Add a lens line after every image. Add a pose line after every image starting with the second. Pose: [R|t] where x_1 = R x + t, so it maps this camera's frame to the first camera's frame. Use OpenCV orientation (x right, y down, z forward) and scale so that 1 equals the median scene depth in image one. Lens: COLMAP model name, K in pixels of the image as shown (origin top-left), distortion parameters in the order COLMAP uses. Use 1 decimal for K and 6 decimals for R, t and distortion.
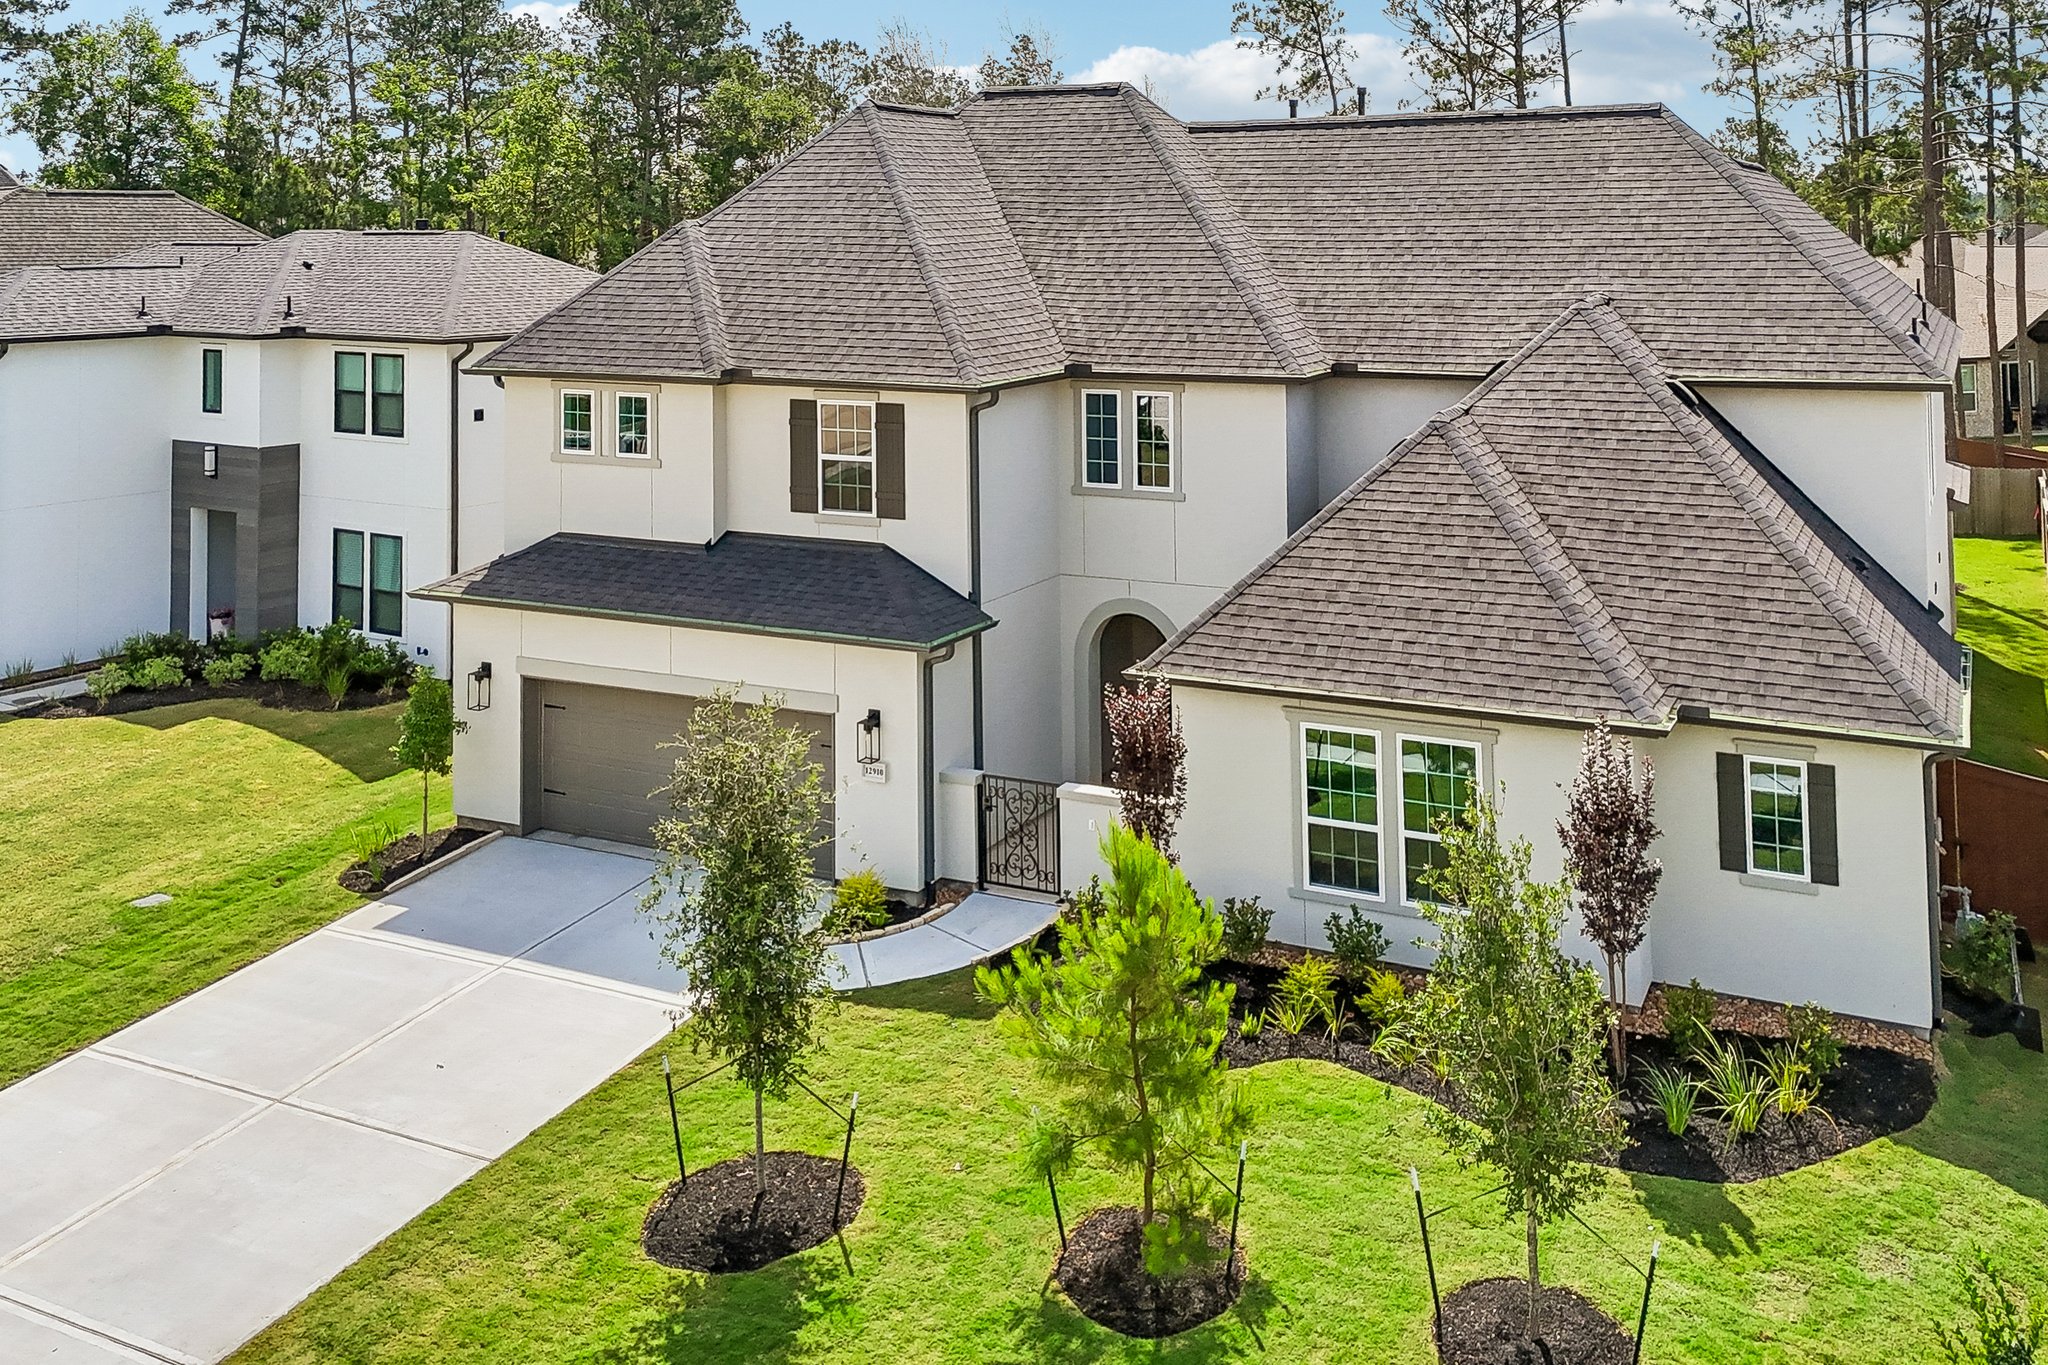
lens RADIAL K [[1833.4, 0, 1031.0], [0, 1833.4, 646.3], [0, 0, 1]] dist [0.145841, -0.305676]
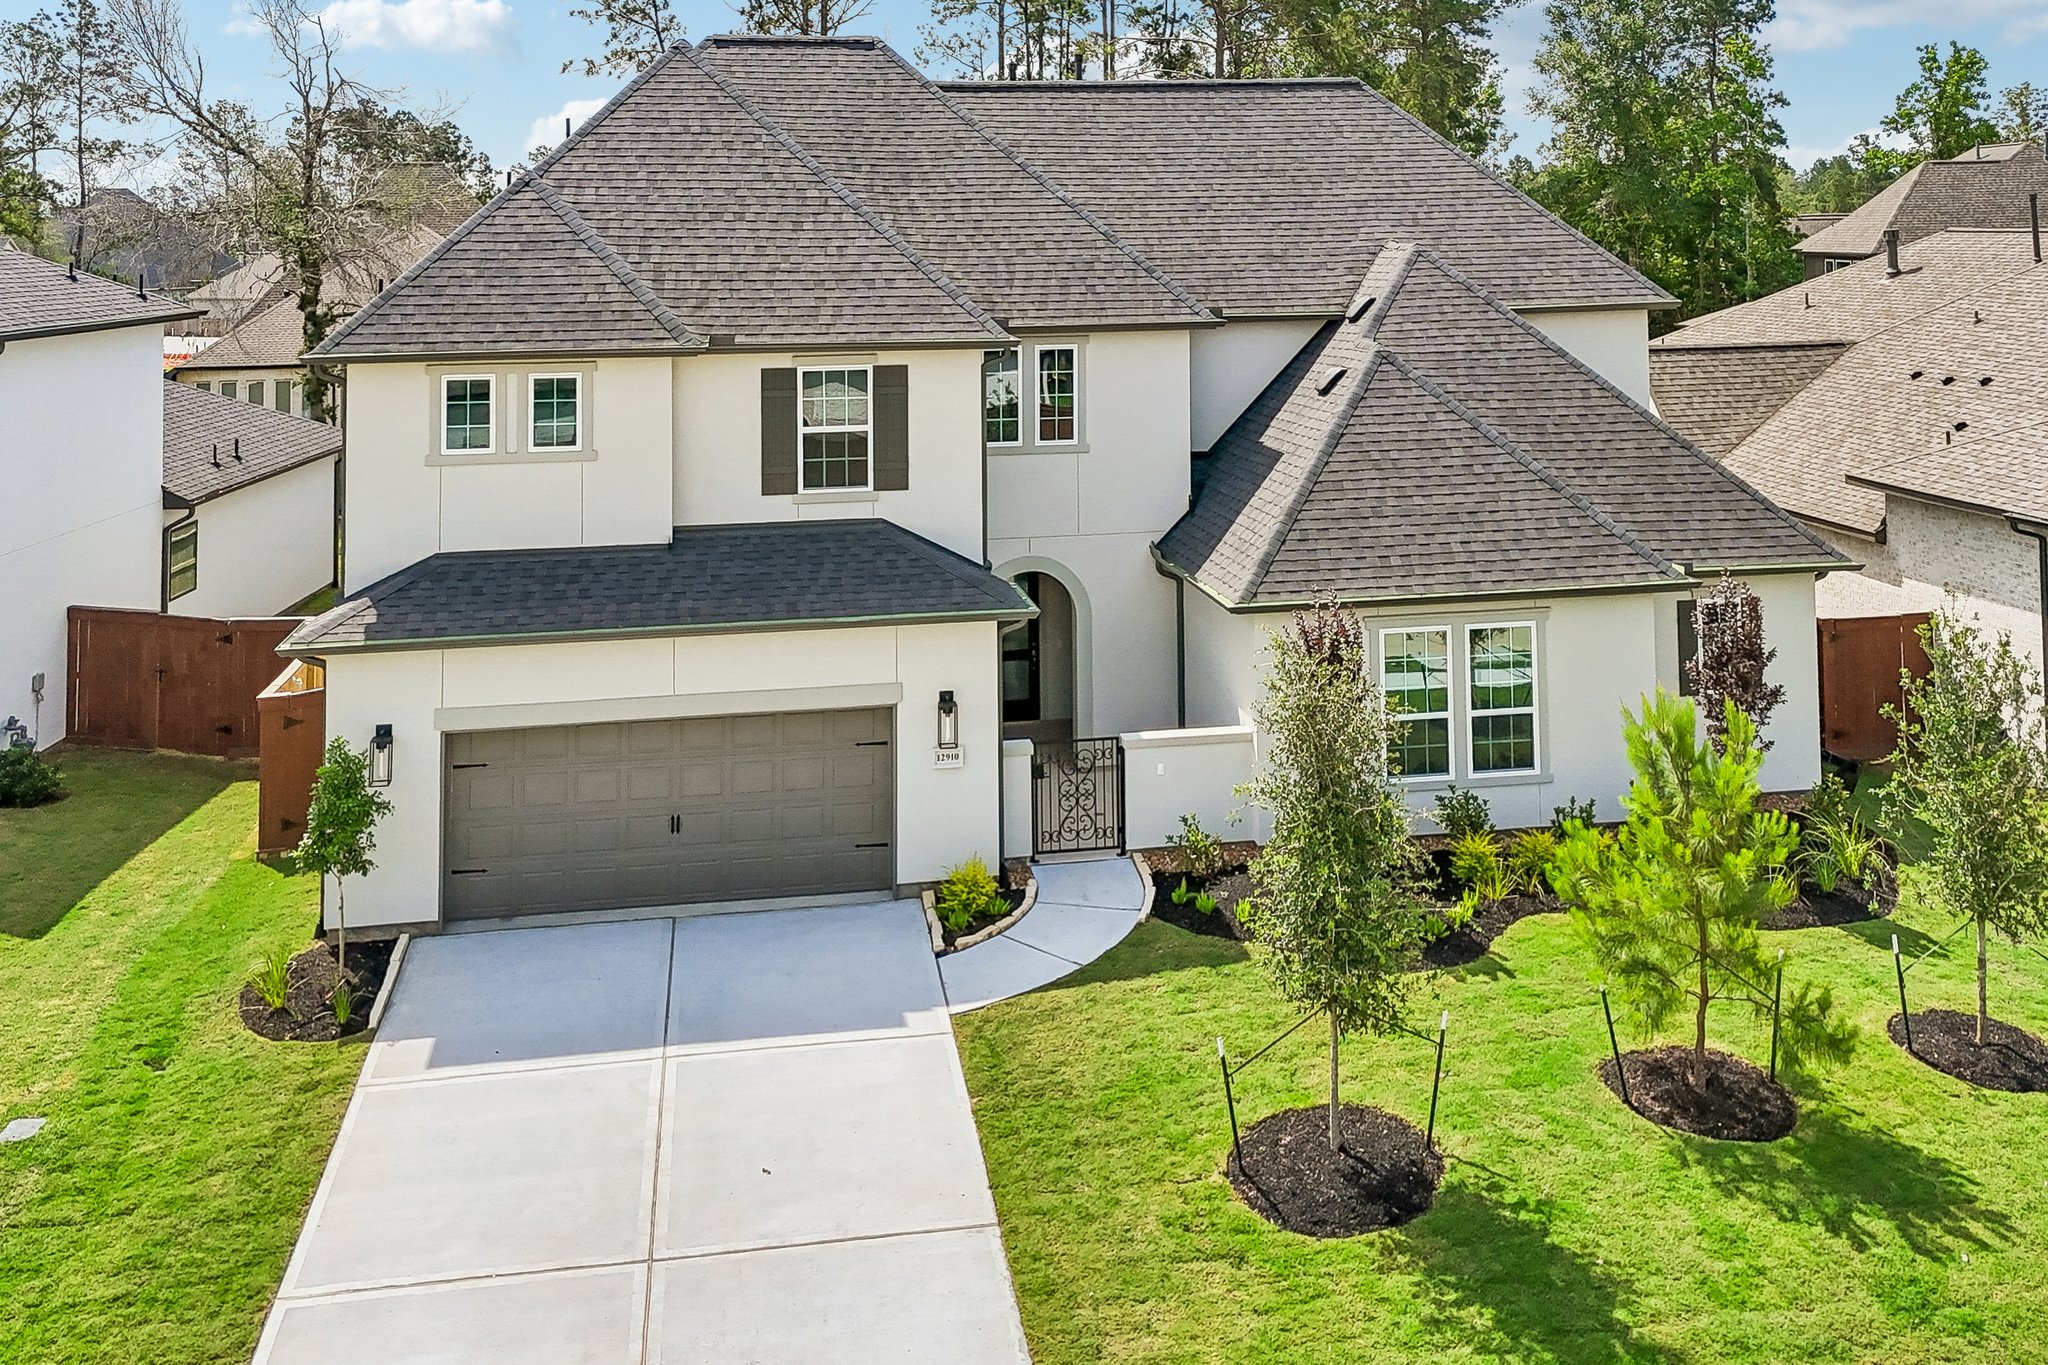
lens RADIAL K [[1833.4, 0, 1031.0], [0, 1833.4, 646.3], [0, 0, 1]] dist [0.145841, -0.305676]
pose [[0.805580, -0.138027, 0.576185, -0.555314], [0.140851, 0.989221, 0.040044, -0.018311], [-0.575501, 0.048897, 0.816338, 0.200888]]
